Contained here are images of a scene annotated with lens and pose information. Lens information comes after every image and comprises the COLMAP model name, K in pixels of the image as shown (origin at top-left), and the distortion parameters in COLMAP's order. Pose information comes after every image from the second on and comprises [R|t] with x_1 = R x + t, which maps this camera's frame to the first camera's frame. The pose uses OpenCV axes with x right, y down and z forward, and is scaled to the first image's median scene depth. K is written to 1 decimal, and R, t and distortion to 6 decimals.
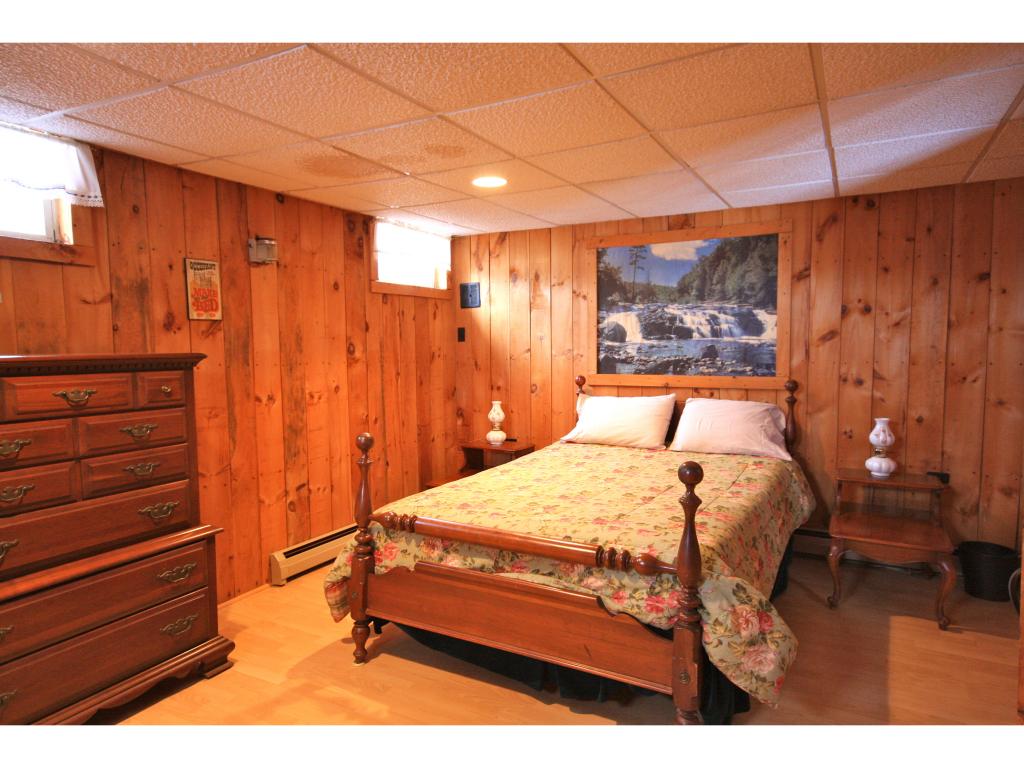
lens RADIAL K [[619.9, 0, 523.0], [0, 619.9, 393.1], [0, 0, 1]] dist [0.009651, 0.001265]
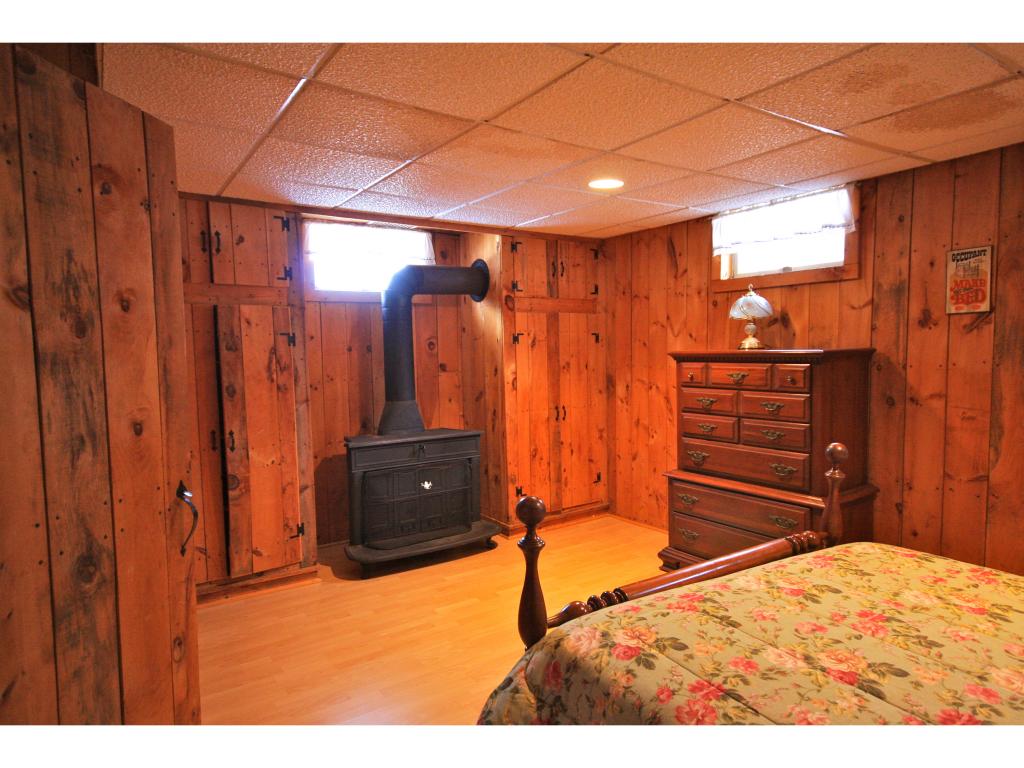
lens RADIAL K [[619.9, 0, 521.1], [0, 619.9, 383.0], [0, 0, 1]] dist [0.009651, 0.001265]
pose [[-0.465535, 0.069435, -0.882302, 0.683066], [-0.046044, 0.993667, 0.102494, -0.085567], [0.883831, 0.088340, -0.459390, 0.922269]]
